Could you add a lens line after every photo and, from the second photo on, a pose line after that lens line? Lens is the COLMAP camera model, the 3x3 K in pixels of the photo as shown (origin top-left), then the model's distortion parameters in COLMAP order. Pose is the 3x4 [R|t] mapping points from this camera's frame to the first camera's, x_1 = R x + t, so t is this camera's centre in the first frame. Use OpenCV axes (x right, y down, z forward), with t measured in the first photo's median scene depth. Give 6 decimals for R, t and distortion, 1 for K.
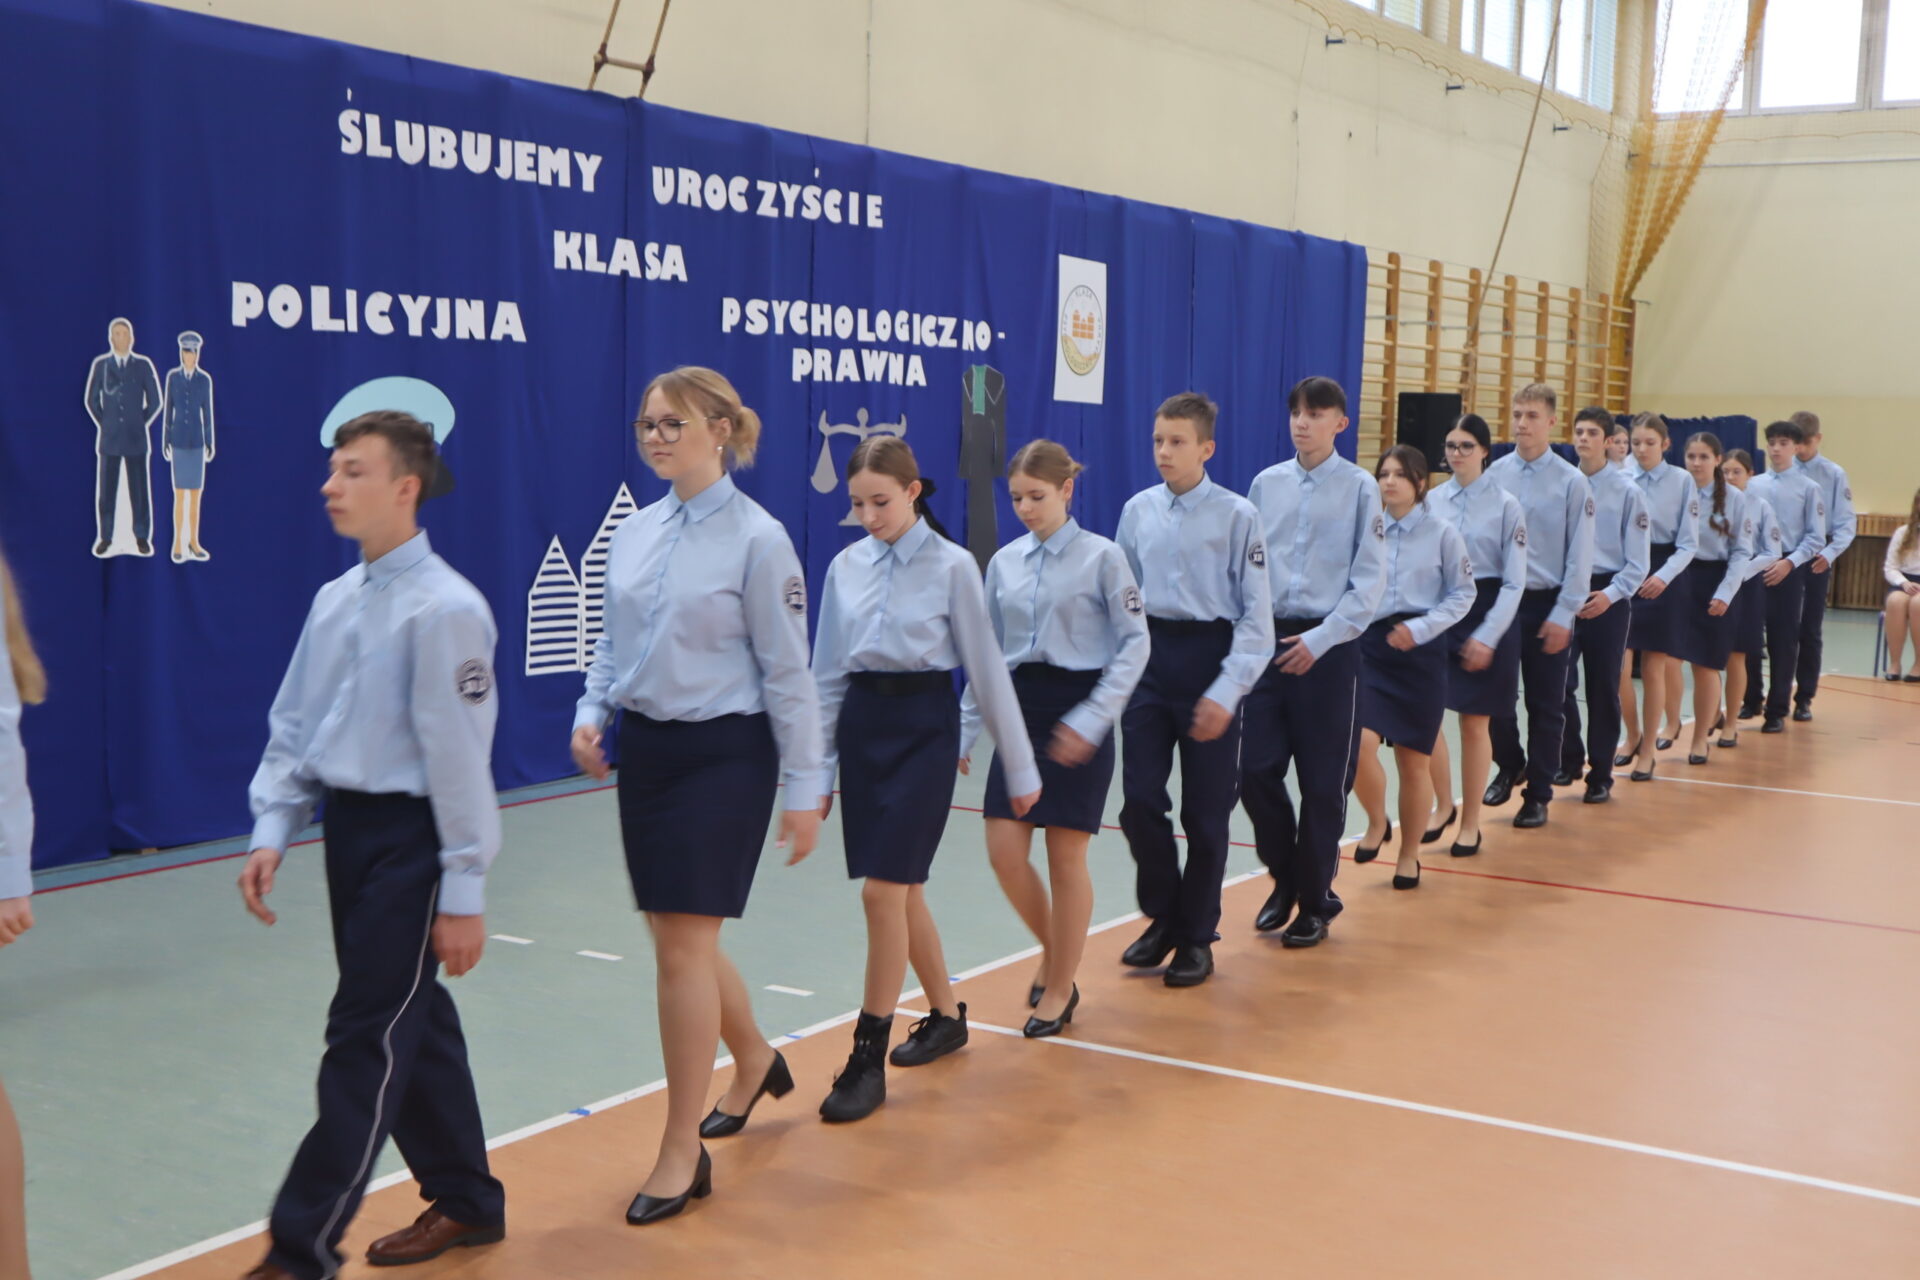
lens RADIAL K [[2412.4, 0, 946.0], [0, 2412.4, 625.3], [0, 0, 1]] dist [0.026202, 0.000000]
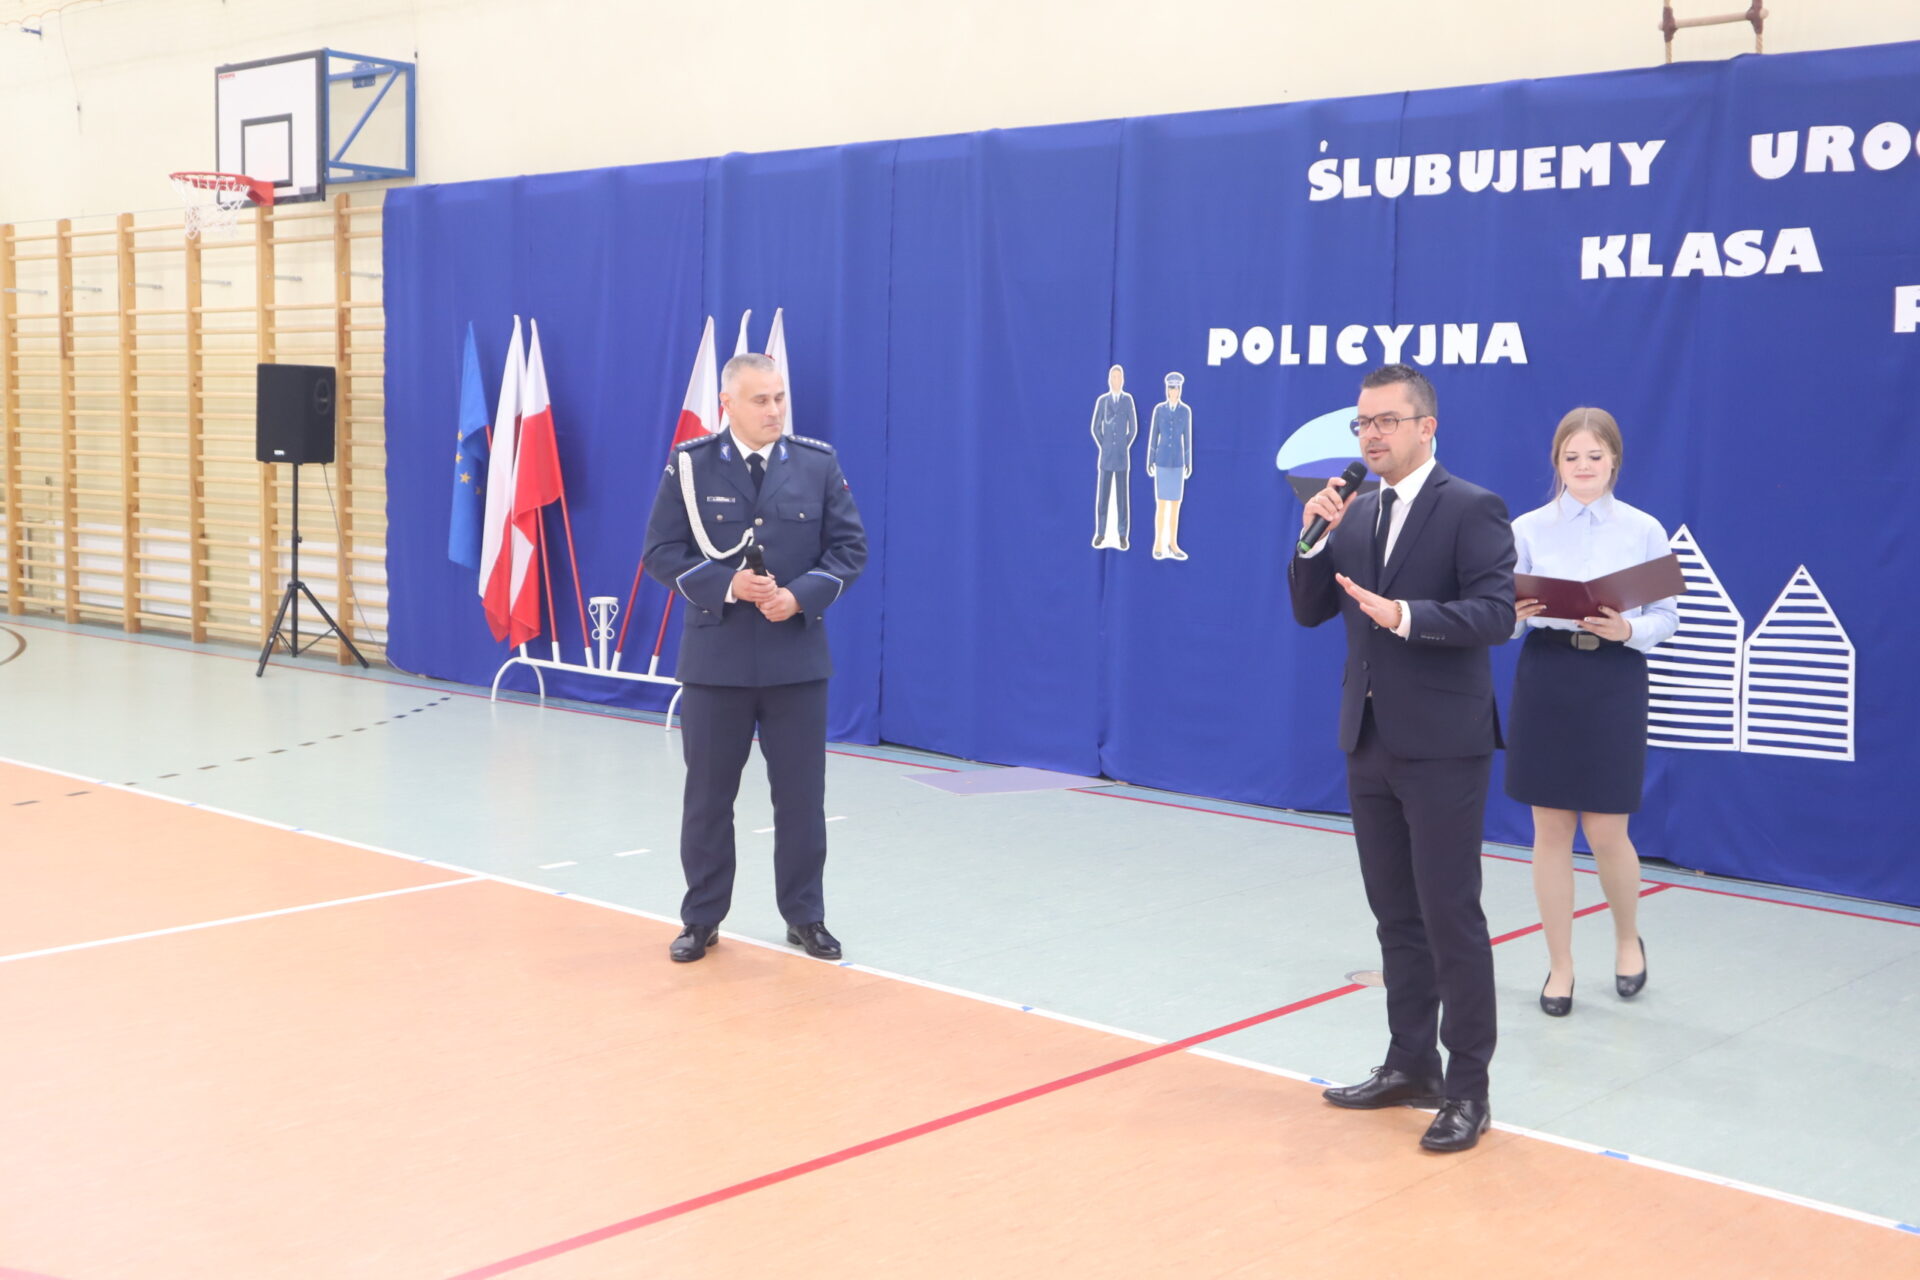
lens RADIAL K [[2193.4, 0, 971.3], [0, 2193.4, 625.0], [0, 0, 1]] dist [0.030570, 0.000000]
pose [[-0.164791, 0.051655, -0.984975, 0.664886], [-0.118354, 0.990377, 0.071740, -0.050877], [0.979202, 0.128398, -0.157092, 0.894775]]
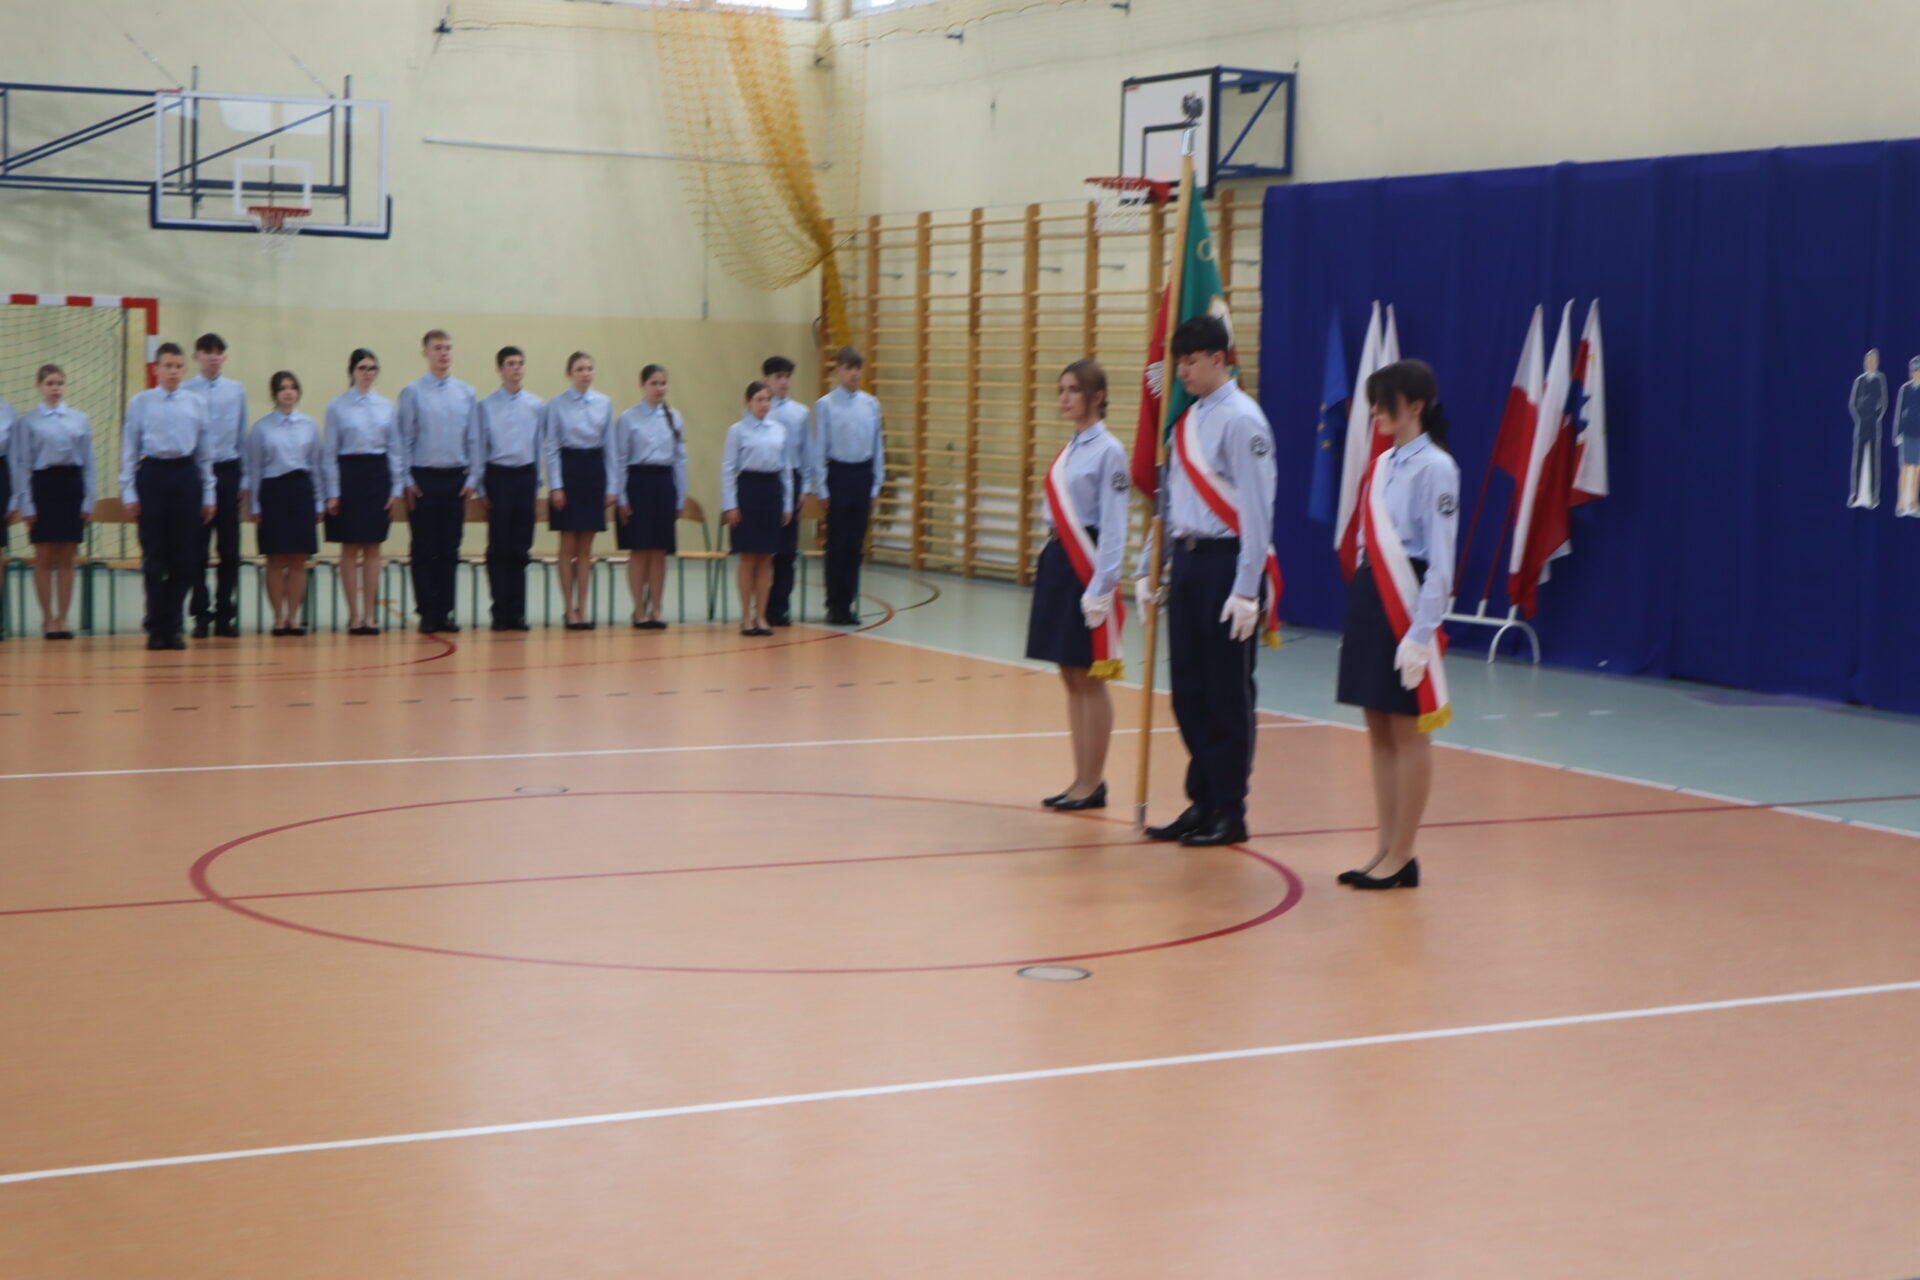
lens RADIAL K [[2968.0, 0, 1009.0], [0, 2968.0, 599.1], [0, 0, 1]] dist [-0.052849, 0.000000]
pose [[-0.477945, 0.018832, -0.878188, 1.229980], [-0.124131, 0.988289, 0.088750, -0.055238], [0.869575, 0.151428, -0.470010, 1.131296]]
